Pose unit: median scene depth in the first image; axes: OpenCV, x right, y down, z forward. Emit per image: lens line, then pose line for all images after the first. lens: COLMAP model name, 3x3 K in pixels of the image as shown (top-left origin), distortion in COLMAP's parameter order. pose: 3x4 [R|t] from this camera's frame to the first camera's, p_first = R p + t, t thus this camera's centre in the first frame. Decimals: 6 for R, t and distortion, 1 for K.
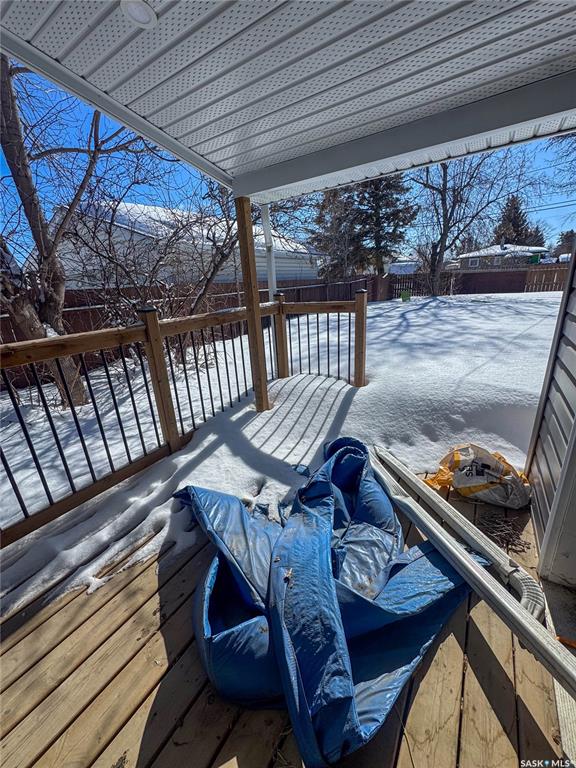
lens RADIAL K [[305.7, 0, 288.4], [0, 305.7, 384.2], [0, 0, 1]] dist [-0.002771, -0.000230]
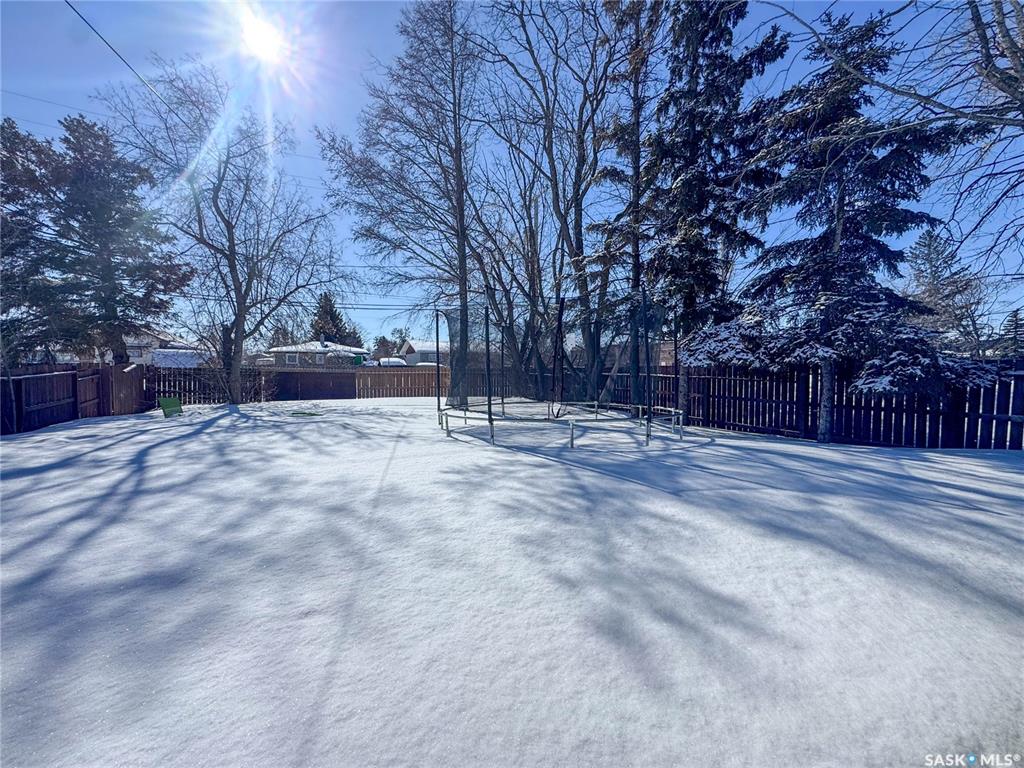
lens RADIAL K [[407.7, 0, 514.2], [0, 407.7, 384.5], [0, 0, 1]] dist [-0.002771, -0.000230]
pose [[0.528146, 0.029254, 0.848650, 0.070464], [0.235495, 0.955158, -0.179483, -0.041043], [-0.815846, 0.294646, 0.497574, 0.102800]]
